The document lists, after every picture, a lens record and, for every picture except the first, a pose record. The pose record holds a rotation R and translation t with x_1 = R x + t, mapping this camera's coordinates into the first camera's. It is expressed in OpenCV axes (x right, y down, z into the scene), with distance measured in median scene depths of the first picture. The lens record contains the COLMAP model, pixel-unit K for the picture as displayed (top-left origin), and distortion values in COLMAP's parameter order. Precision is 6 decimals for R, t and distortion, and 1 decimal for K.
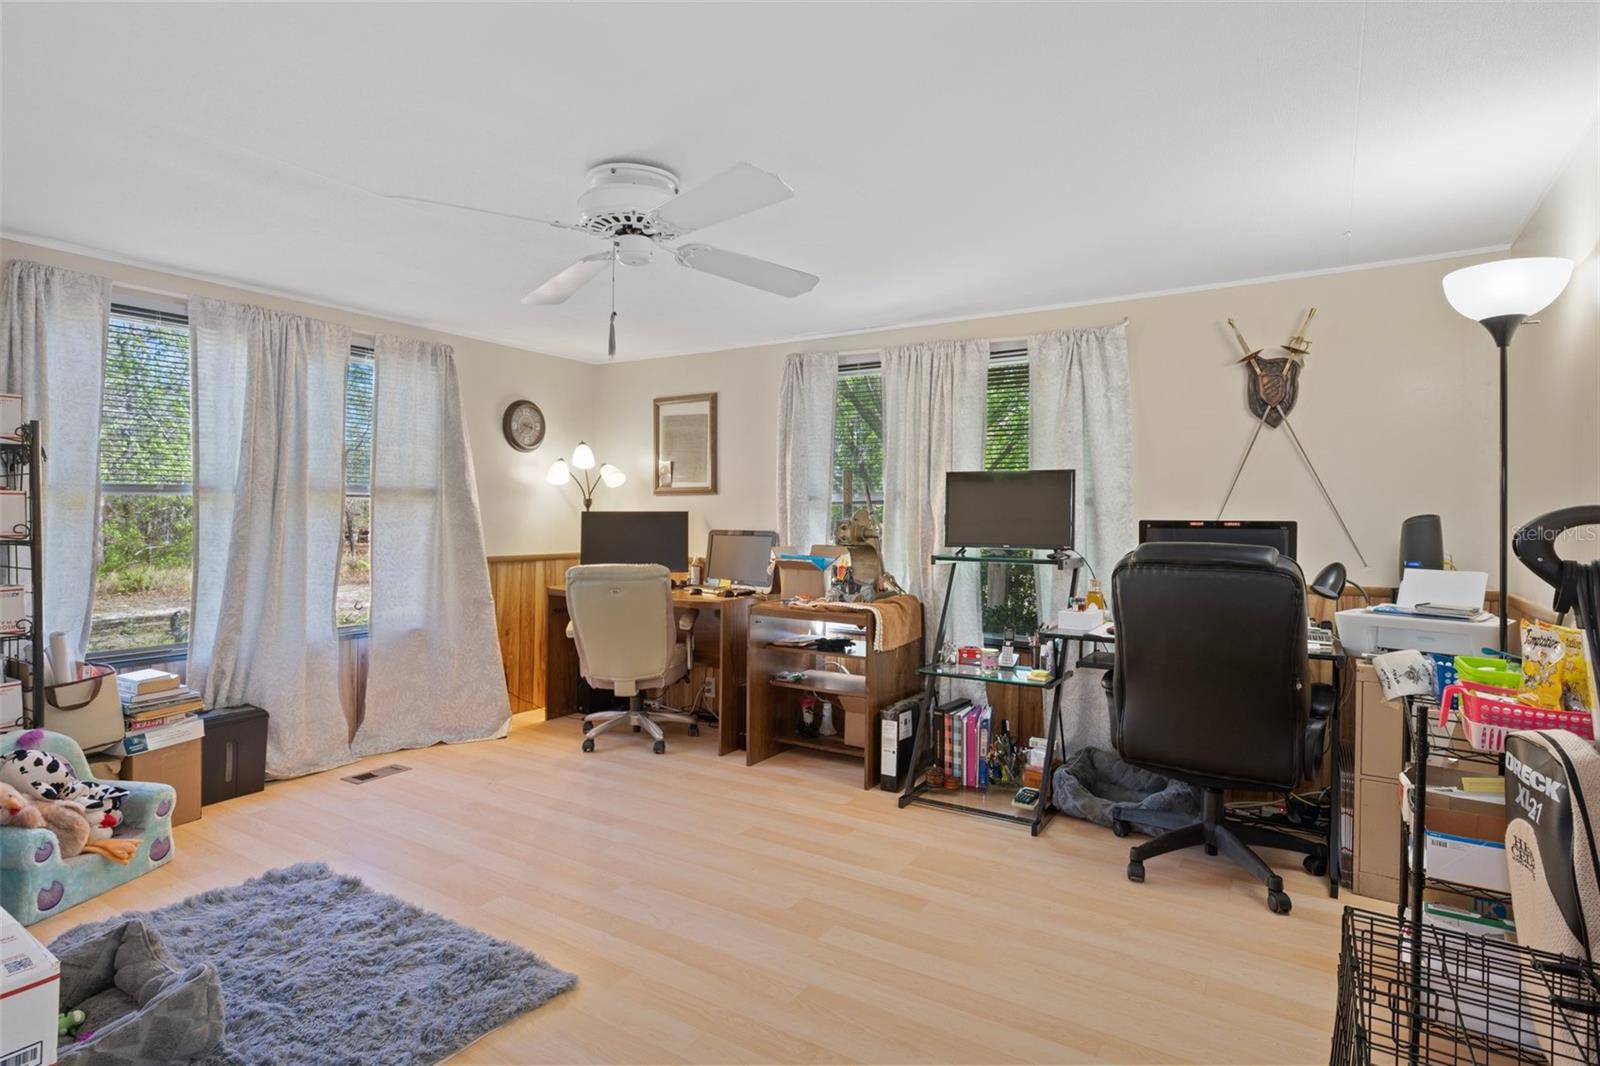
lens RADIAL K [[834.4, 0, 801.0], [0, 834.4, 521.1], [0, 0, 1]] dist [0.000733, 0.000173]
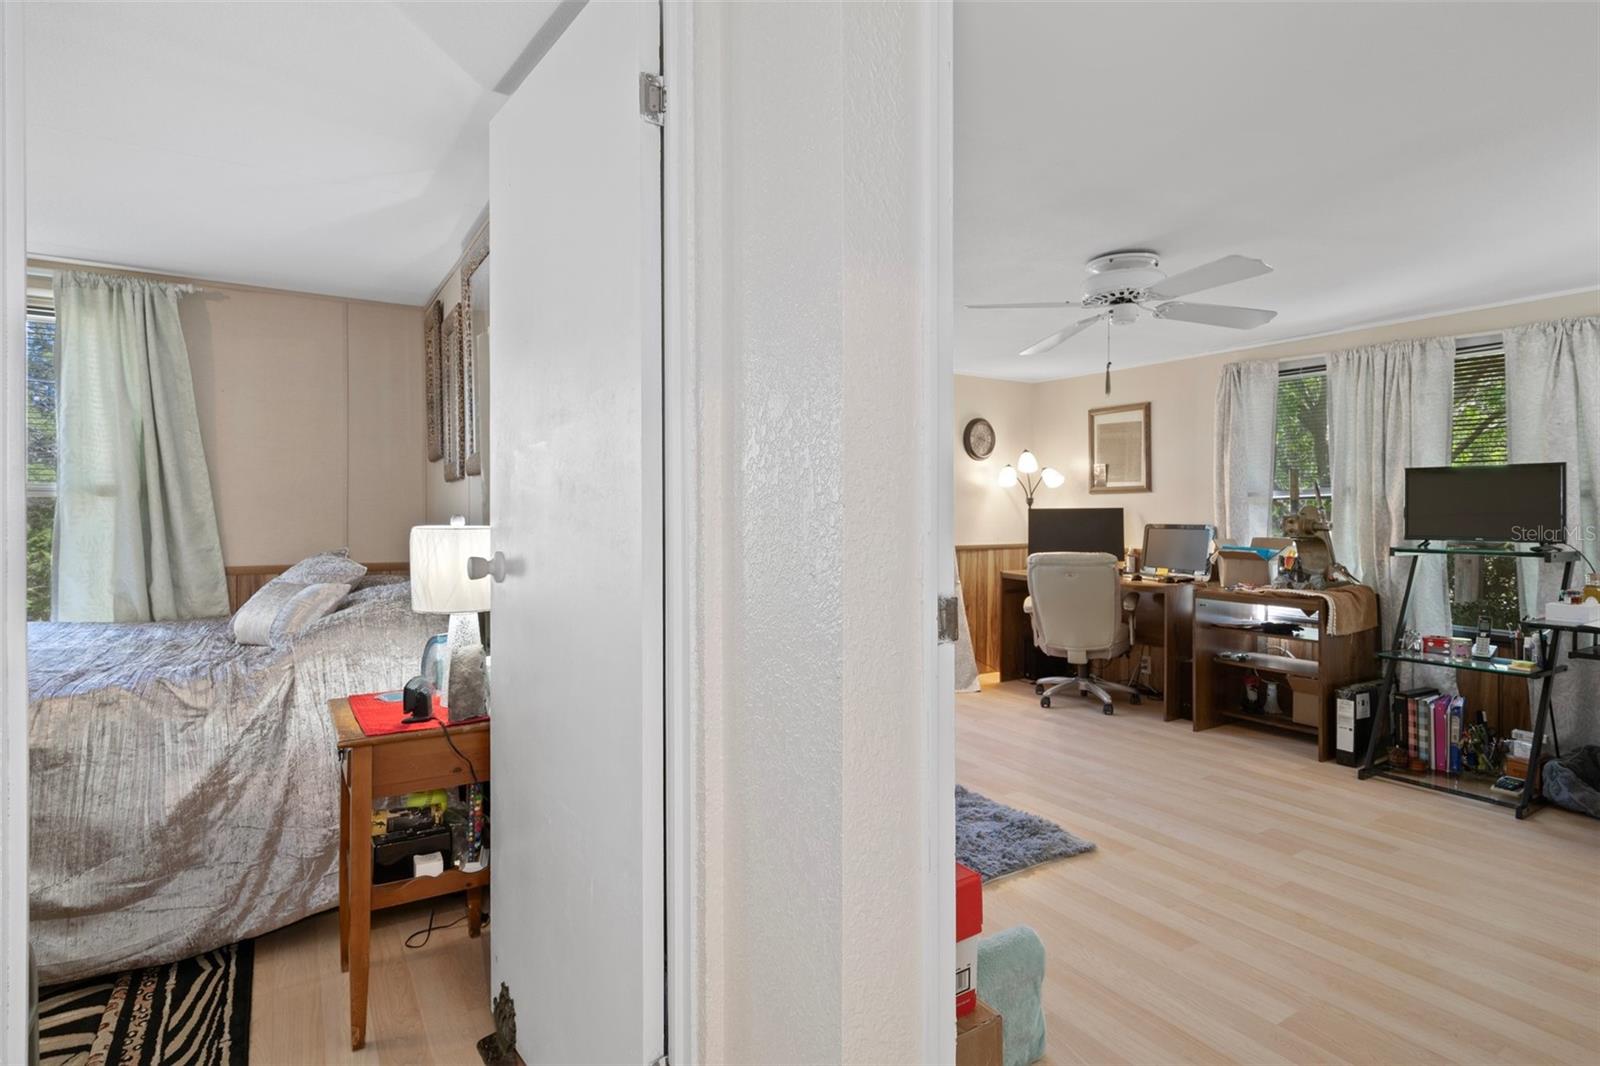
lens RADIAL K [[826.7, 0, 796.3], [0, 826.7, 505.5], [0, 0, 1]] dist [0.006642, 0.000267]
pose [[0.902280, -0.011308, -0.431001, -0.063905], [0.005350, 0.999873, -0.015032, -0.000292], [0.431116, 0.011257, 0.902226, -0.255578]]
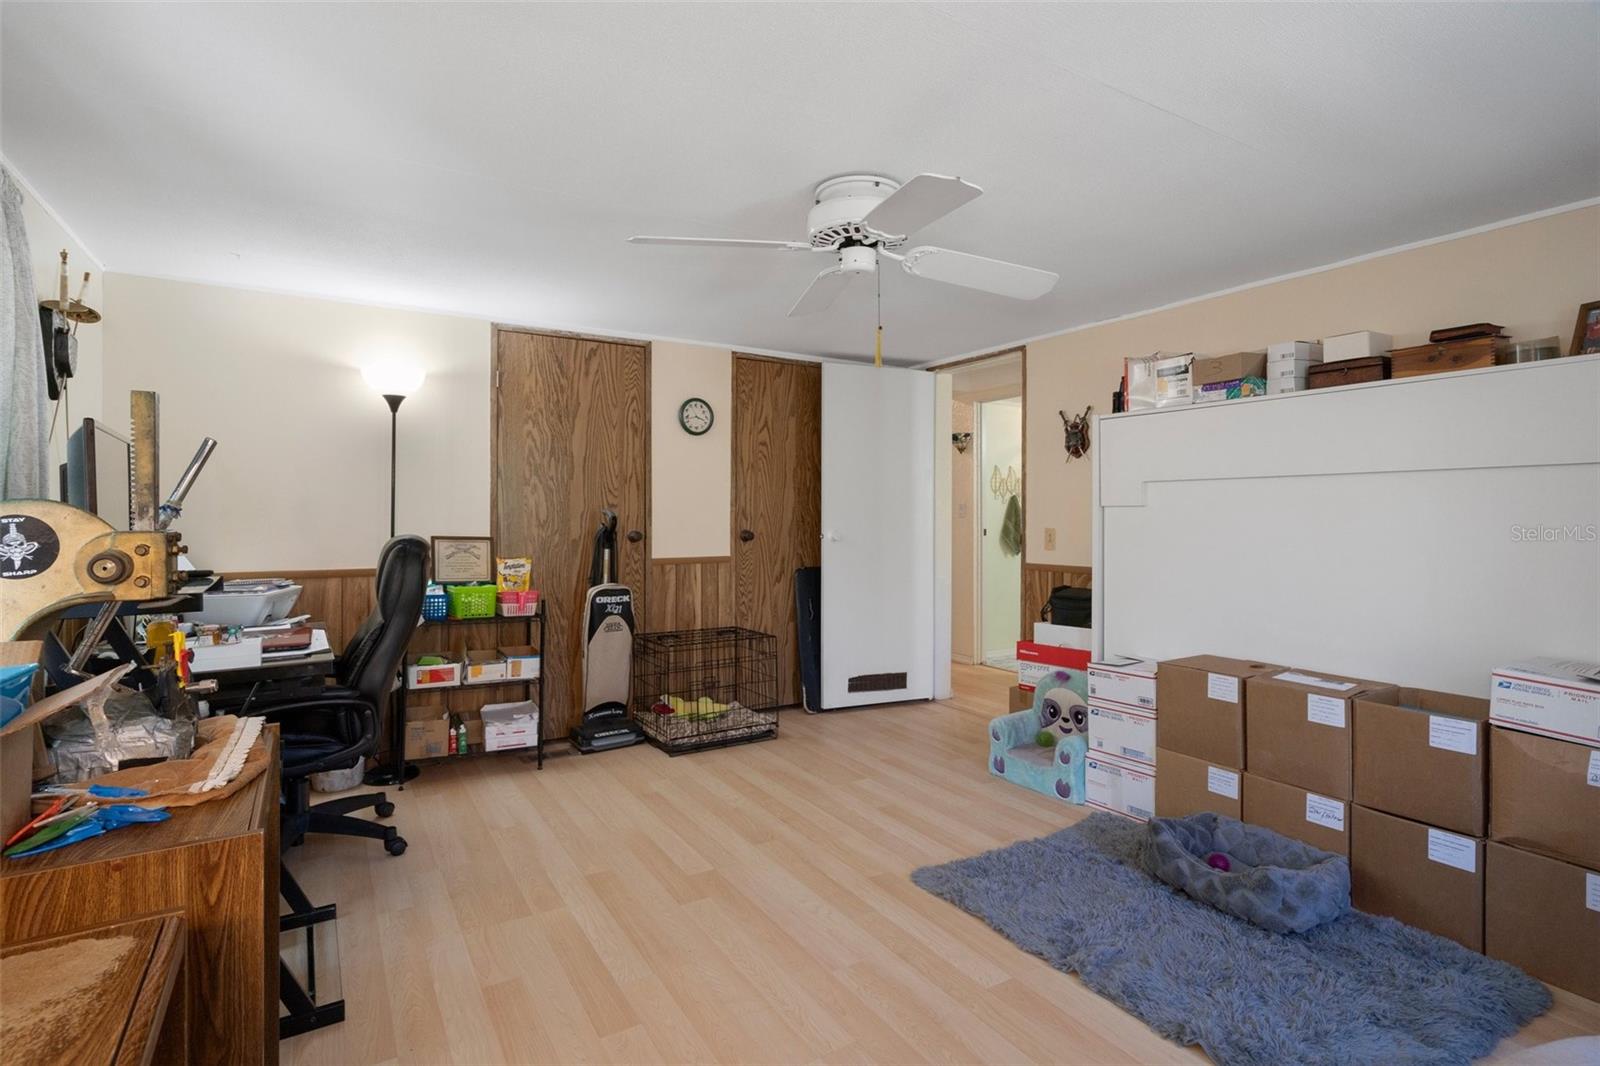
lens RADIAL K [[786.9, 0, 795.3], [0, 786.9, 524.1], [0, 0, 1]] dist [-0.000050, -0.000247]
pose [[-0.895682, -0.015186, 0.444437, -0.348303], [-0.007387, 0.999787, 0.019273, -0.012115], [-0.444635, 0.013979, -0.895603, 1.169033]]
